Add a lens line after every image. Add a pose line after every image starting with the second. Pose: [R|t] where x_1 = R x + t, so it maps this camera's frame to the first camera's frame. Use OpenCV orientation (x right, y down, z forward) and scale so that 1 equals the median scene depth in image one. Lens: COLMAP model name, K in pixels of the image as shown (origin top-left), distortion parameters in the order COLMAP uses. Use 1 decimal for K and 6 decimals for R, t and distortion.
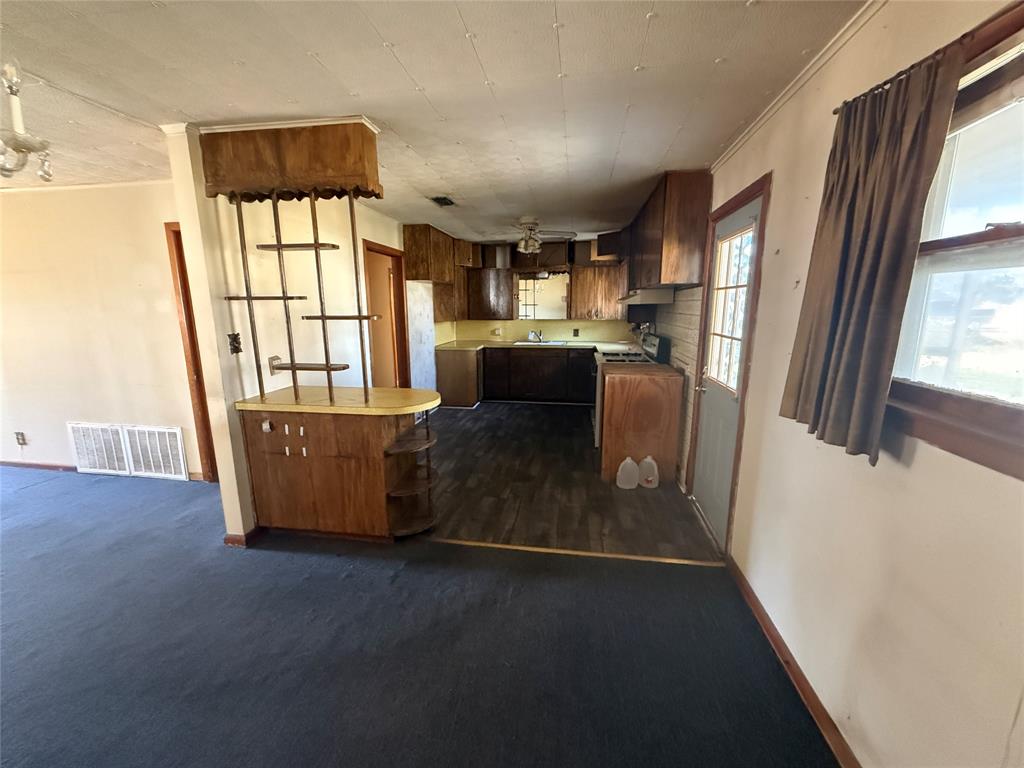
lens RADIAL K [[409.0, 0, 510.2], [0, 409.0, 386.5], [0, 0, 1]] dist [-0.009807, -0.000146]
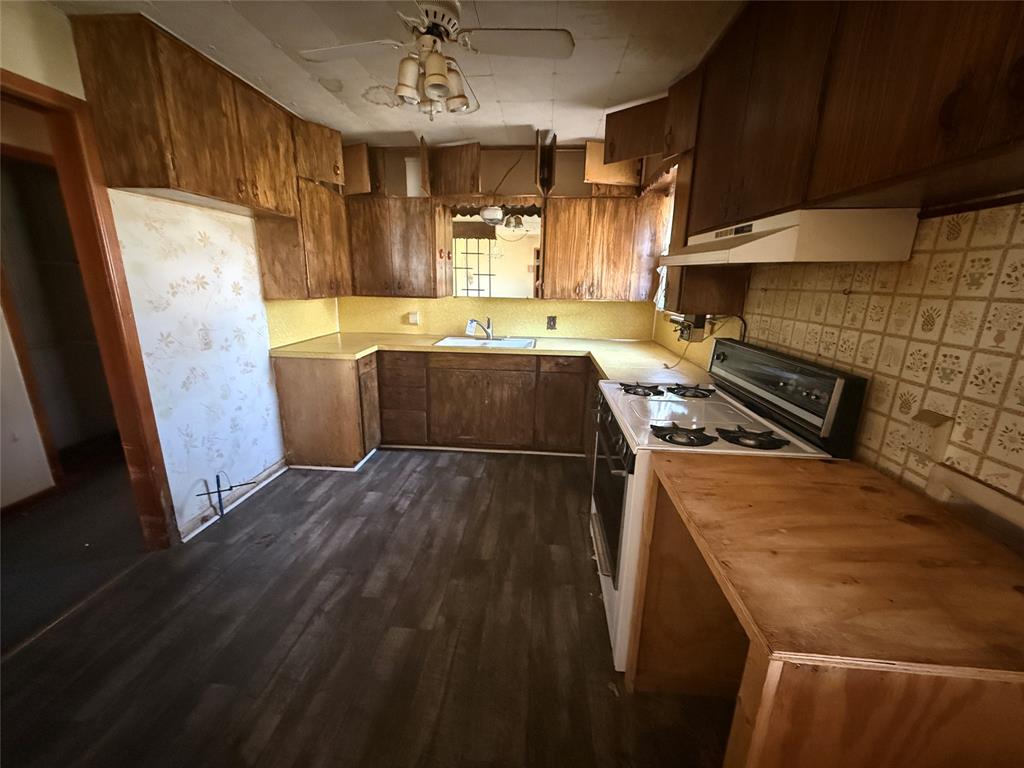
lens RADIAL K [[409.0, 0, 513.3], [0, 409.0, 386.9], [0, 0, 1]] dist [-0.009807, -0.000146]
pose [[0.995884, 0.000849, 0.090629, 0.061209], [-0.006455, 0.998081, 0.061583, -0.083467], [-0.090403, -0.061914, 0.993979, 0.470539]]
